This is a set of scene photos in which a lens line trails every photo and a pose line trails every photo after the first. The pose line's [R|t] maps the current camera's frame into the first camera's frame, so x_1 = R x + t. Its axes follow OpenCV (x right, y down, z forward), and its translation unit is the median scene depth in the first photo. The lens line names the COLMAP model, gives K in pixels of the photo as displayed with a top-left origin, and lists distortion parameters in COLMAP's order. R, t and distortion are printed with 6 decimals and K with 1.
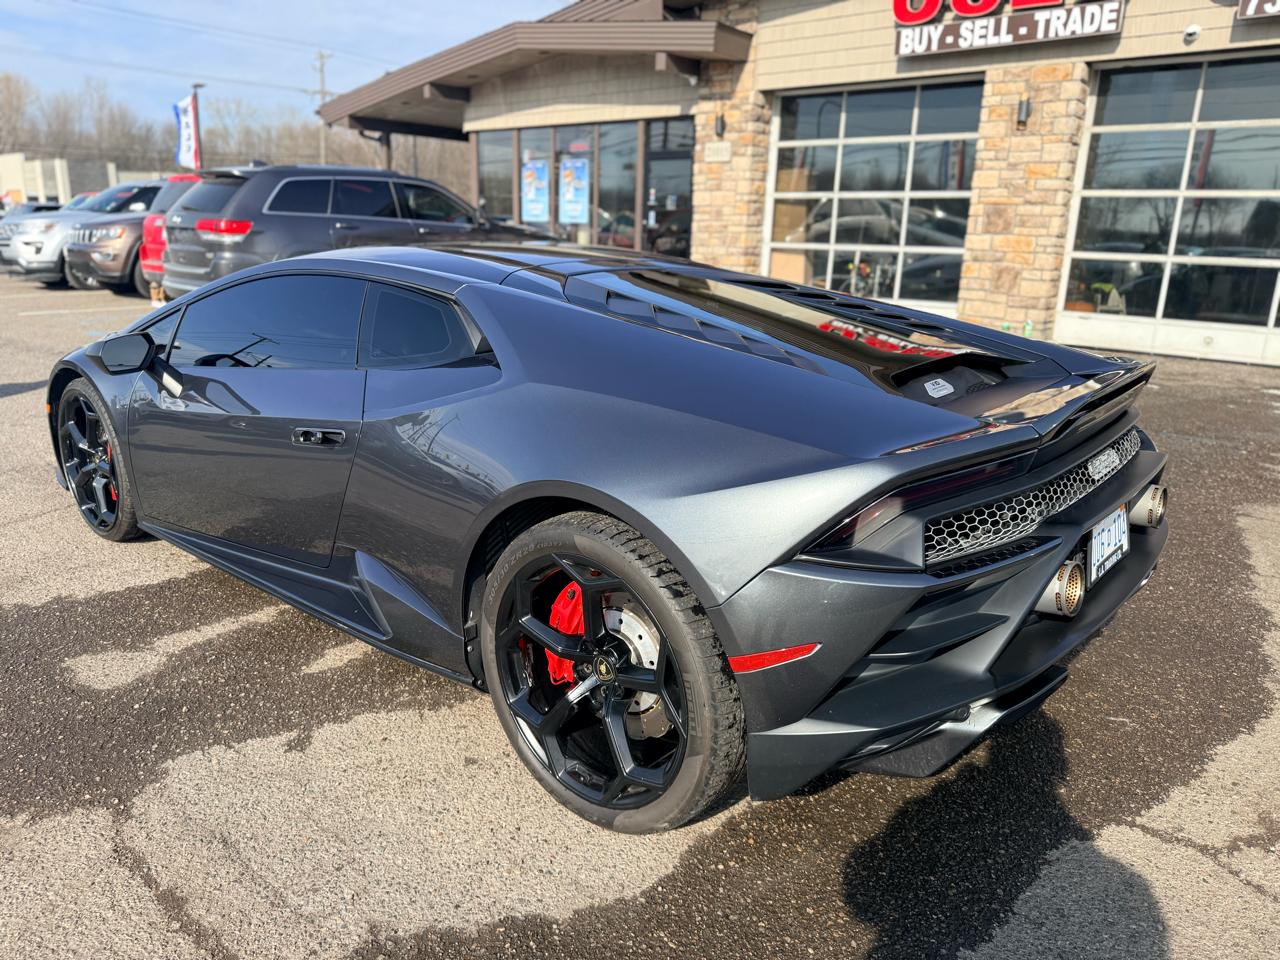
lens RADIAL K [[909.0, 0, 629.6], [0, 909.0, 495.1], [0, 0, 1]] dist [0.010115, -0.018624]
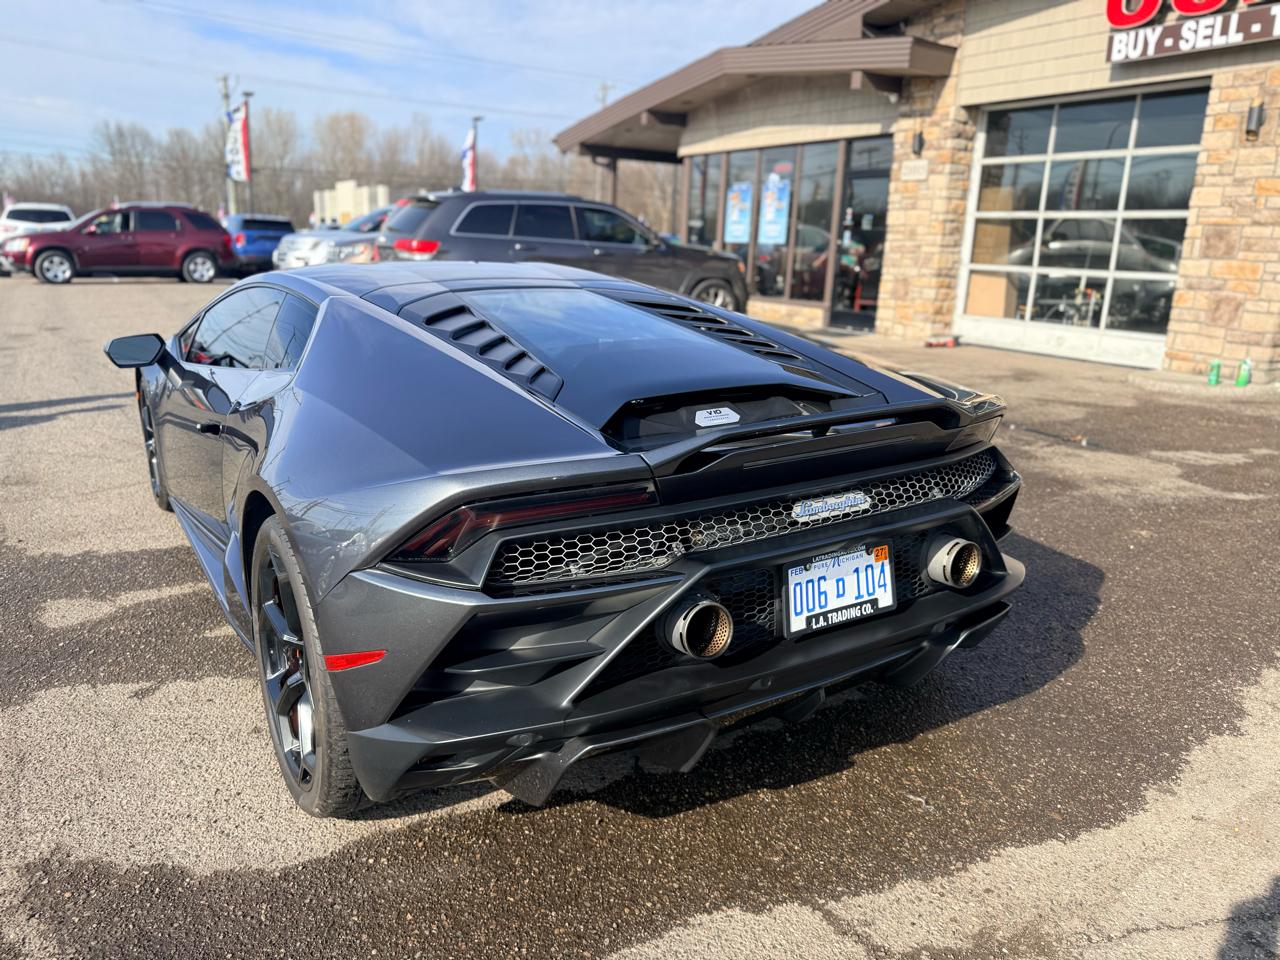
lens RADIAL K [[909.0, 0, 626.0], [0, 909.0, 489.3], [0, 0, 1]] dist [0.010115, -0.018624]
pose [[0.957395, 0.079745, -0.277553, 0.122303], [-0.087235, 0.996079, -0.014723, -0.004139], [0.275291, 0.038309, 0.960598, 0.014023]]
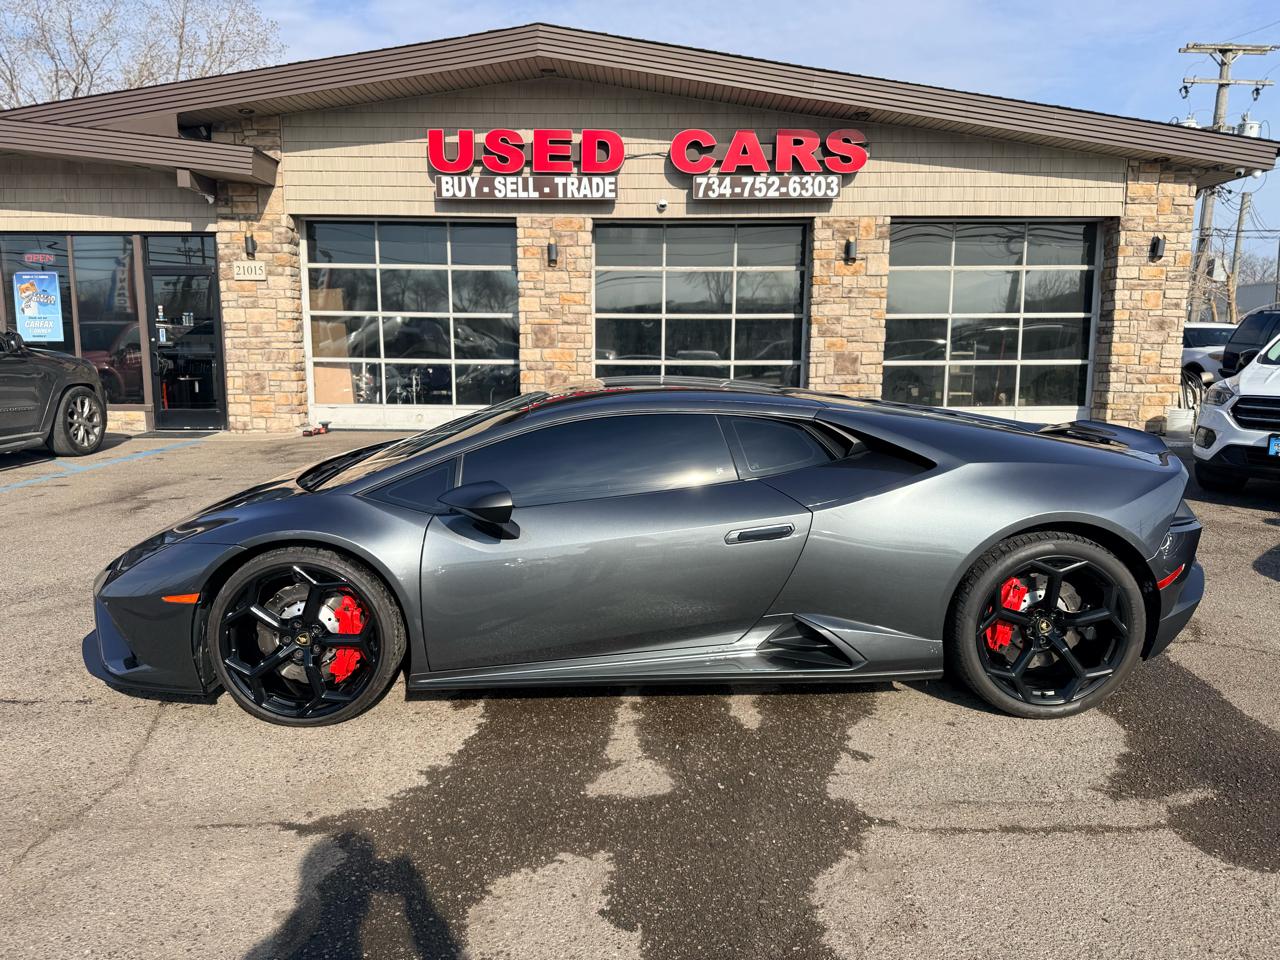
lens RADIAL K [[901.6, 0, 639.4], [0, 901.6, 498.8], [0, 0, 1]] dist [0.049095, -0.074075]
pose [[0.737178, -0.136963, 0.661672, -0.341067], [0.204795, 0.978469, -0.025627, -0.030376], [-0.643916, 0.154399, 0.749356, 0.037286]]
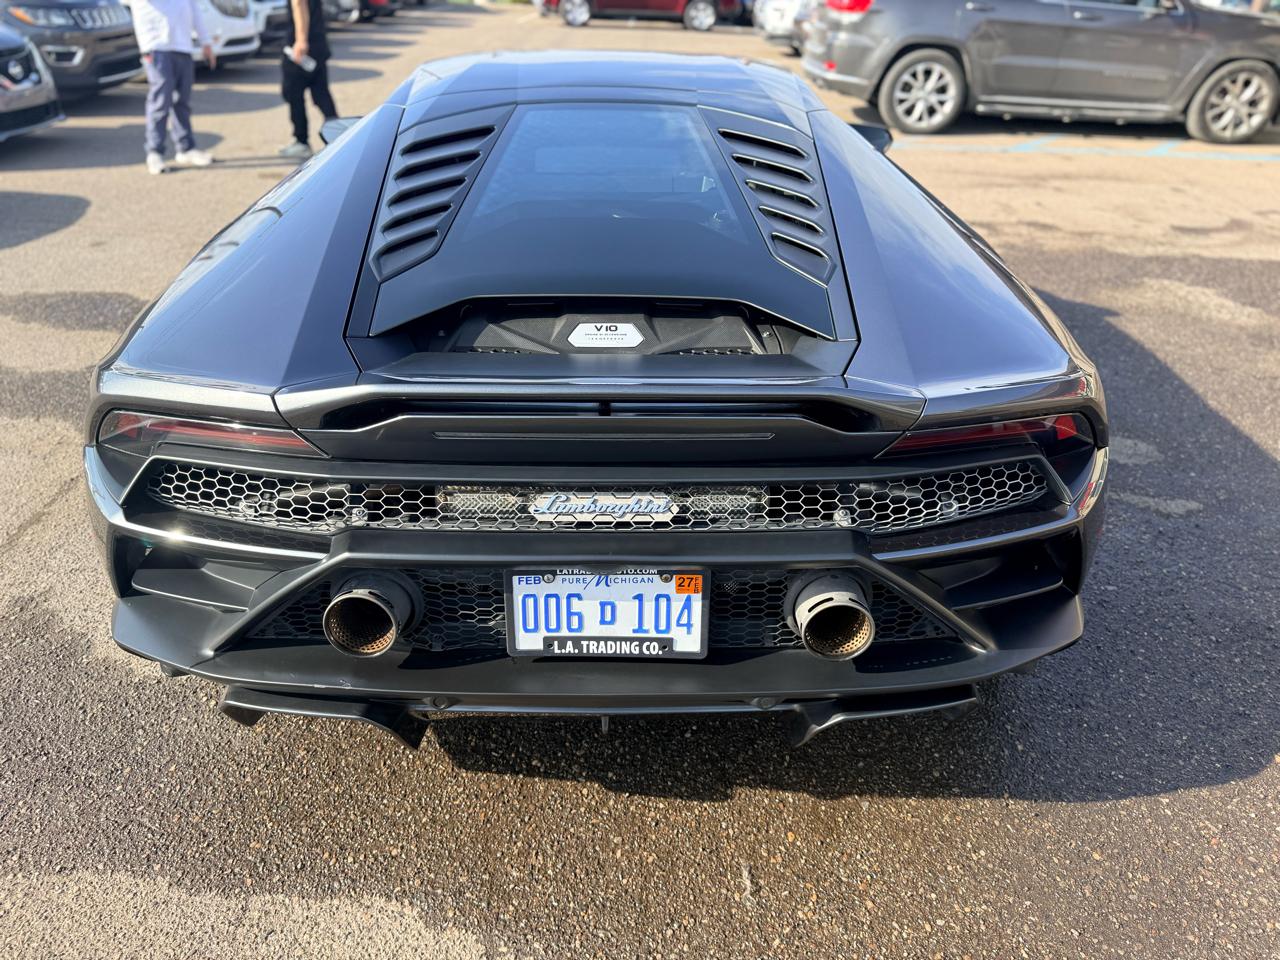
lens RADIAL K [[909.0, 0, 631.2], [0, 909.0, 479.5], [0, 0, 1]] dist [0.010115, -0.018624]
pose [[0.664269, 0.372843, -0.647870, 0.202435], [-0.230946, 0.926686, 0.296508, -0.053609], [0.710923, -0.047337, 0.701675, 0.118015]]
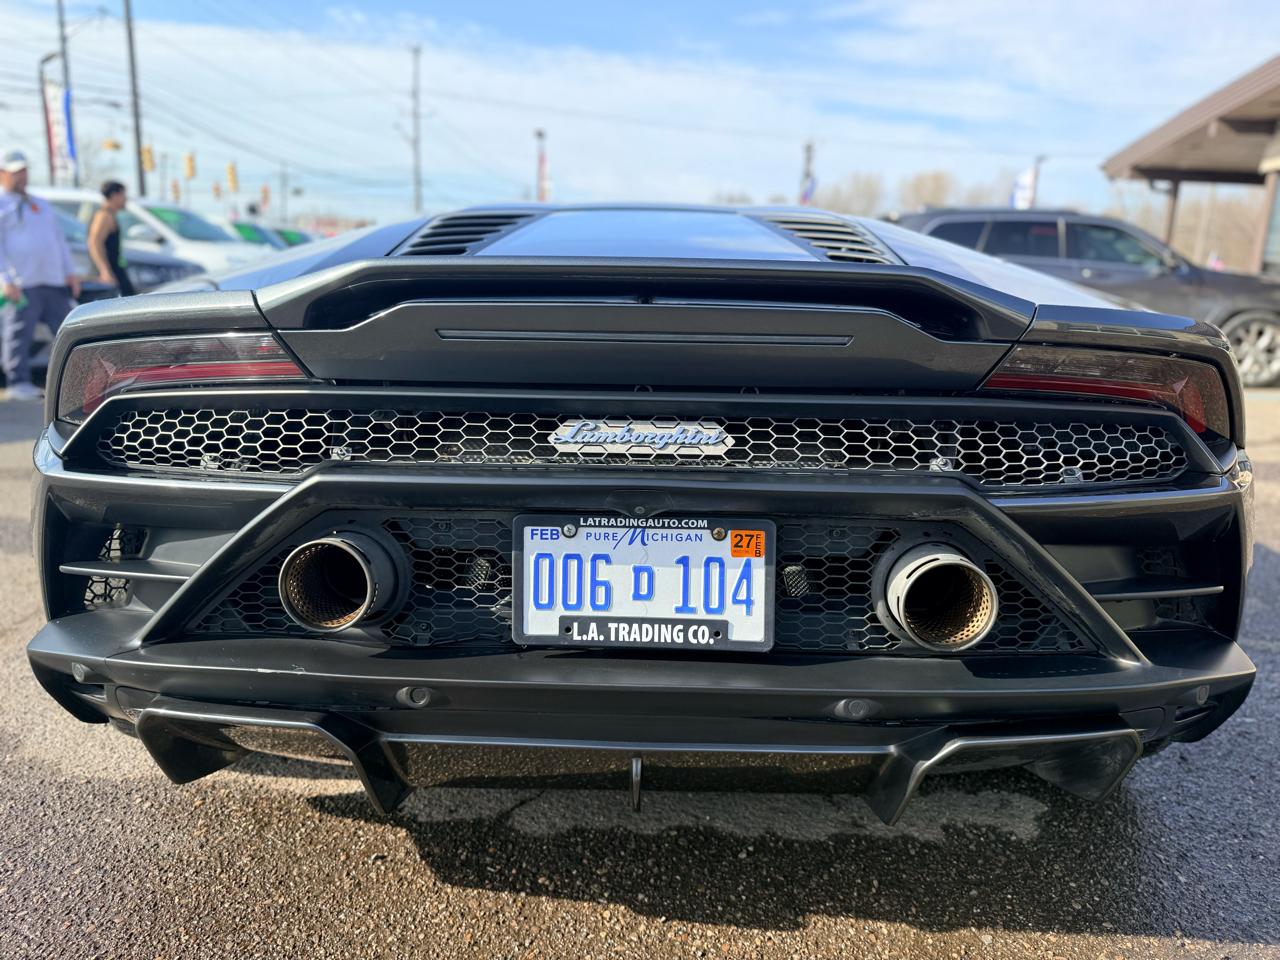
lens RADIAL K [[909.0, 0, 632.0], [0, 909.0, 482.6], [0, 0, 1]] dist [0.010115, -0.018624]
pose [[0.637245, 0.170257, -0.751619, 0.195446], [-0.239894, 0.970659, 0.016484, -0.003562], [0.732372, 0.169804, 0.659392, 0.138761]]
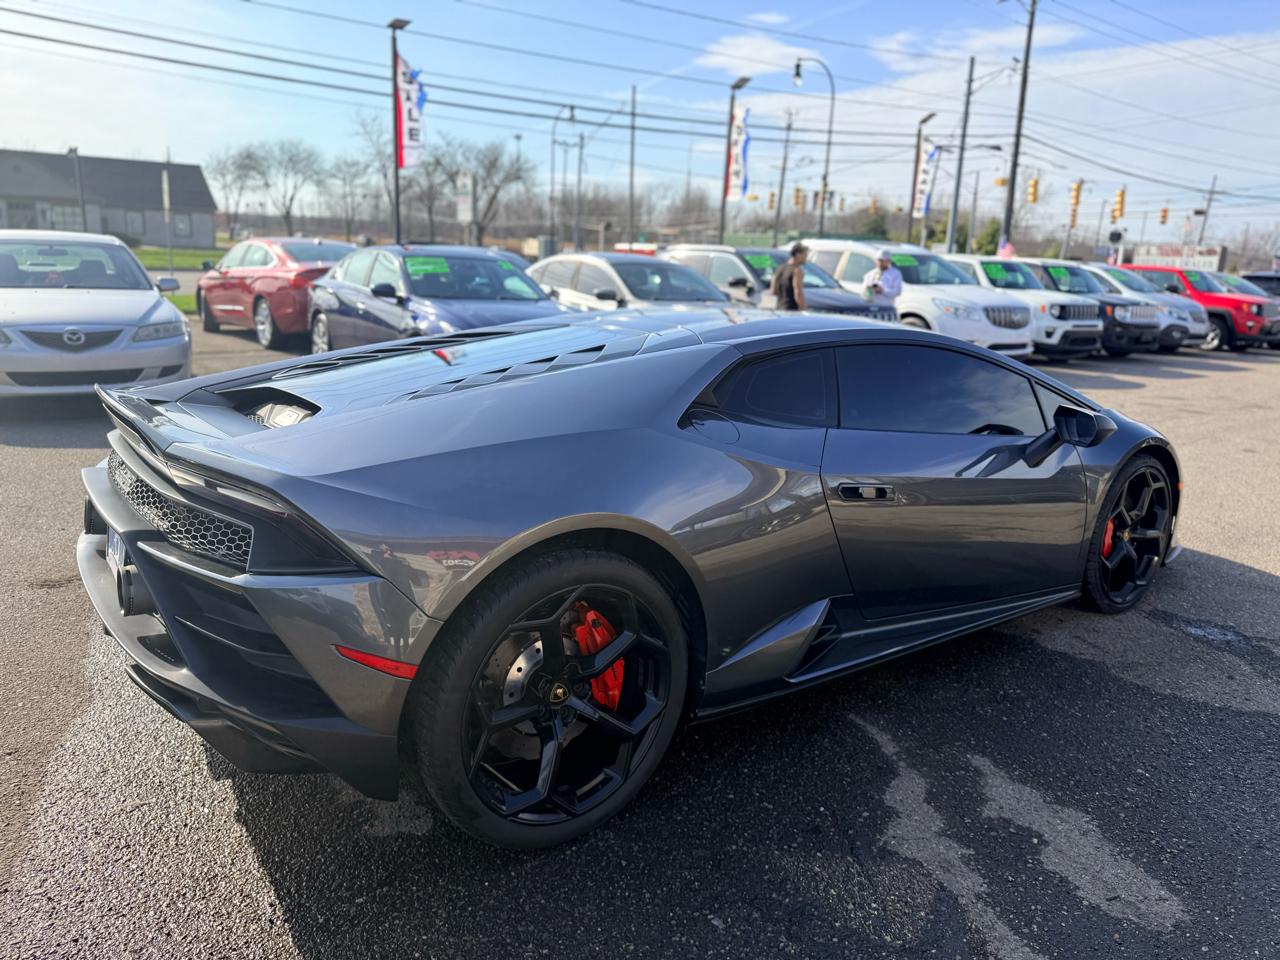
lens RADIAL K [[909.0, 0, 652.1], [0, 909.0, 478.0], [0, 0, 1]] dist [0.010115, -0.018624]
pose [[-0.207011, 0.195171, -0.958673, 0.307155], [-0.321188, 0.912029, 0.255031, -0.110626], [0.924113, 0.360709, -0.126113, 0.367293]]
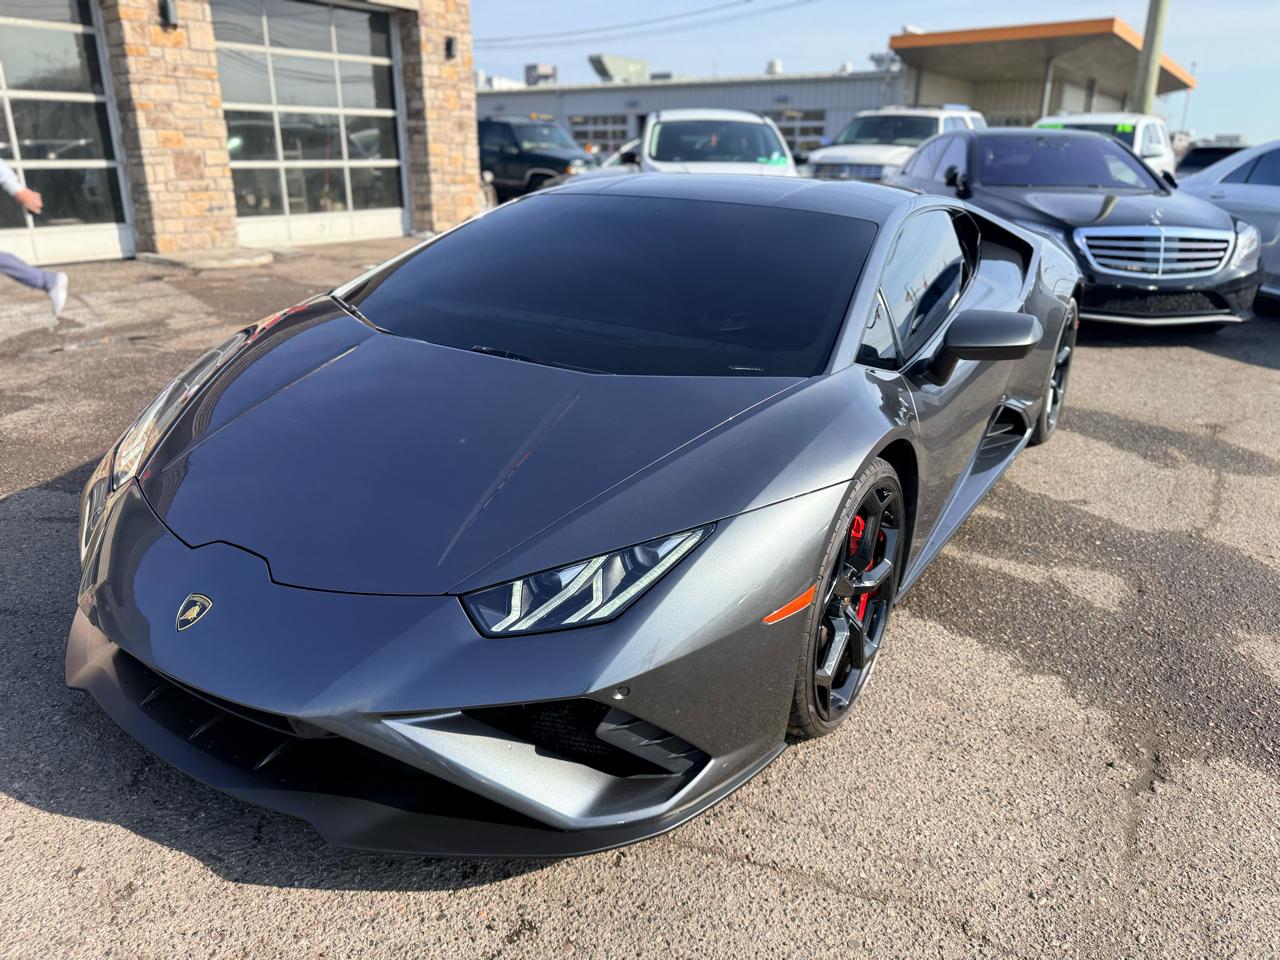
lens RADIAL K [[901.6, 0, 654.0], [0, 901.6, 478.1], [0, 0, 1]] dist [0.049095, -0.074075]
pose [[-0.155329, -0.356255, 0.921388, -0.400070], [0.259841, 0.885130, 0.386040, -0.133168], [-0.953077, 0.299377, -0.044917, 0.419525]]
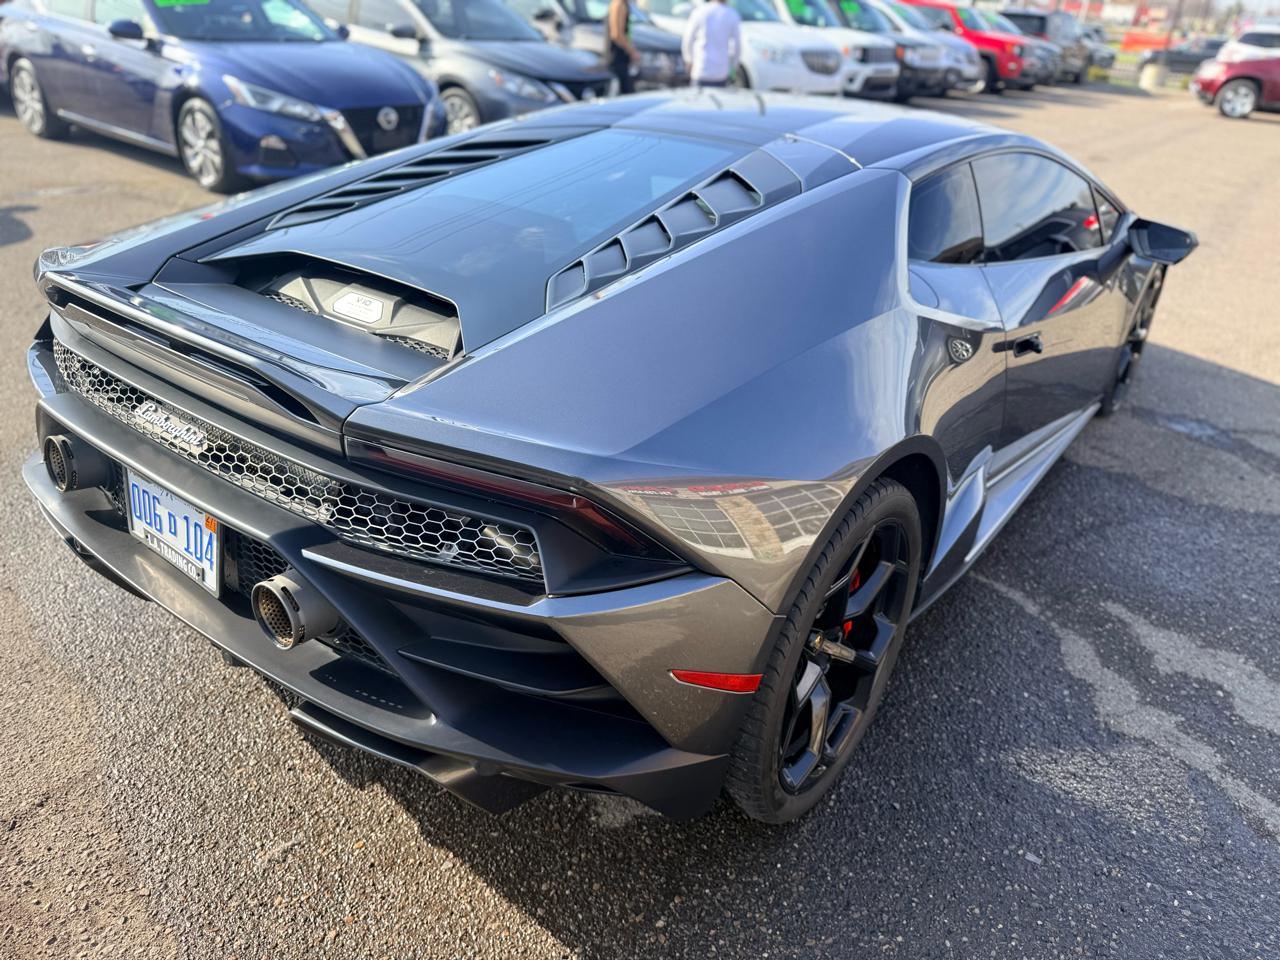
lens RADIAL K [[909.0, 0, 644.1], [0, 909.0, 489.7], [0, 0, 1]] dist [0.010115, -0.018624]
pose [[0.066903, 0.461071, -0.884838, 0.259391], [-0.342679, 0.843498, 0.413620, -0.090569], [0.937067, 0.275543, 0.214432, 0.258236]]
